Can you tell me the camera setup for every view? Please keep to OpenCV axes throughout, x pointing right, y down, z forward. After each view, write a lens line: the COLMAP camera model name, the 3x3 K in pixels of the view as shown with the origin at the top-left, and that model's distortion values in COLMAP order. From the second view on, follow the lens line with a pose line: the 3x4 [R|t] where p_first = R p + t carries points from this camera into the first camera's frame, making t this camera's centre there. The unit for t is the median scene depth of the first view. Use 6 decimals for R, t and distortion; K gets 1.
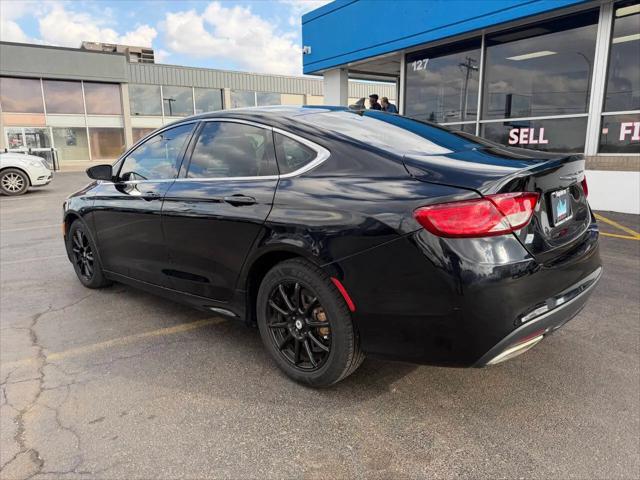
lens RADIAL K [[456.7, 0, 315.1], [0, 456.7, 242.7], [0, 0, 1]] dist [0.024697, -0.028126]
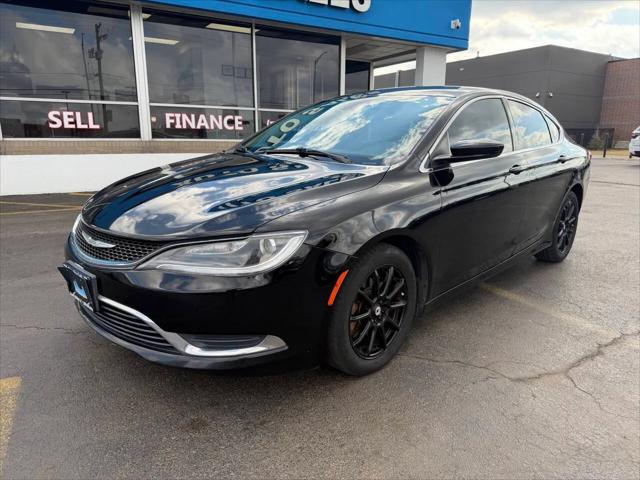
lens RADIAL K [[456.7, 0, 323.8], [0, 456.7, 238.6], [0, 0, 1]] dist [0.024697, -0.028126]
pose [[0.020218, -0.204093, 0.978743, -0.992603], [0.197166, 0.960532, 0.196223, -0.169643], [-0.980162, 0.189008, 0.059660, 0.998512]]
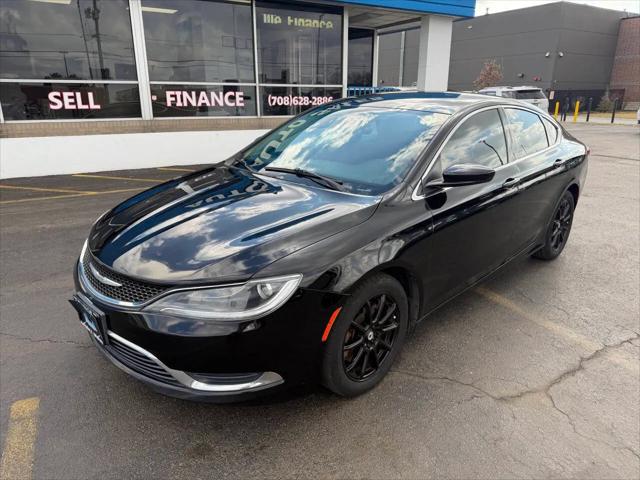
lens RADIAL K [[456.7, 0, 324.7], [0, 456.7, 235.3], [0, 0, 1]] dist [0.024697, -0.028126]
pose [[0.026981, -0.279758, 0.959691, -0.996550], [0.200455, 0.942055, 0.268981, -0.250894], [-0.979331, 0.185118, 0.081497, 0.971016]]
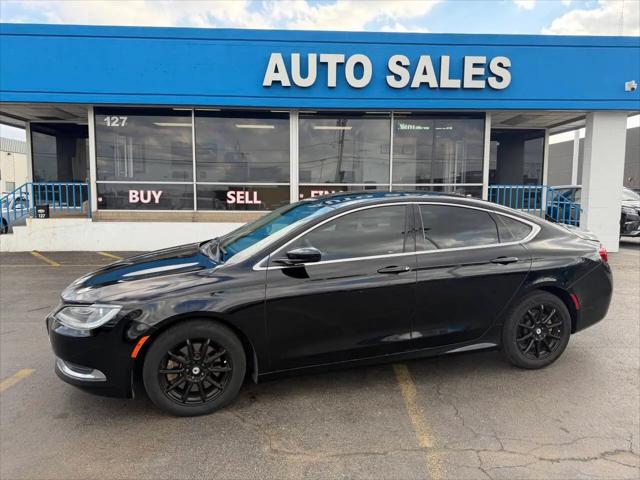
lens RADIAL K [[456.7, 0, 322.4], [0, 456.7, 239.2], [0, 0, 1]] dist [0.024697, -0.028126]
pose [[0.509687, -0.068921, 0.857595, -0.996004], [0.162786, 0.986507, -0.017466, -0.132727], [-0.844820, 0.148506, 0.514029, 0.418291]]
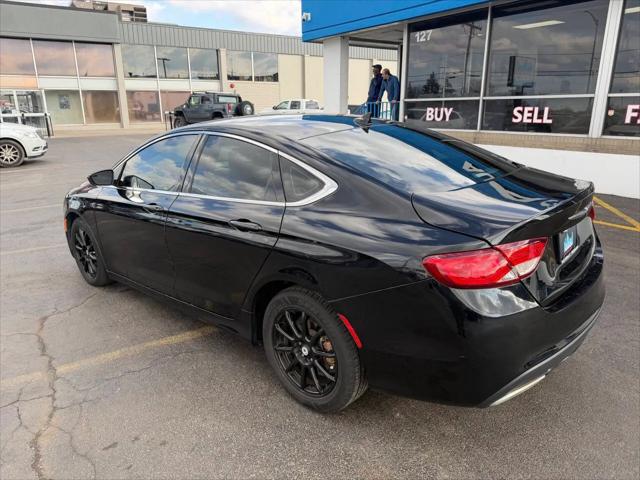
lens RADIAL K [[456.7, 0, 313.7], [0, 456.7, 240.2], [0, 0, 1]] dist [0.024697, -0.028126]
pose [[0.999990, 0.003428, 0.002736, -0.011051], [-0.003629, 0.996992, 0.077424, -0.079992], [-0.002462, -0.077433, 0.996994, 0.001719]]
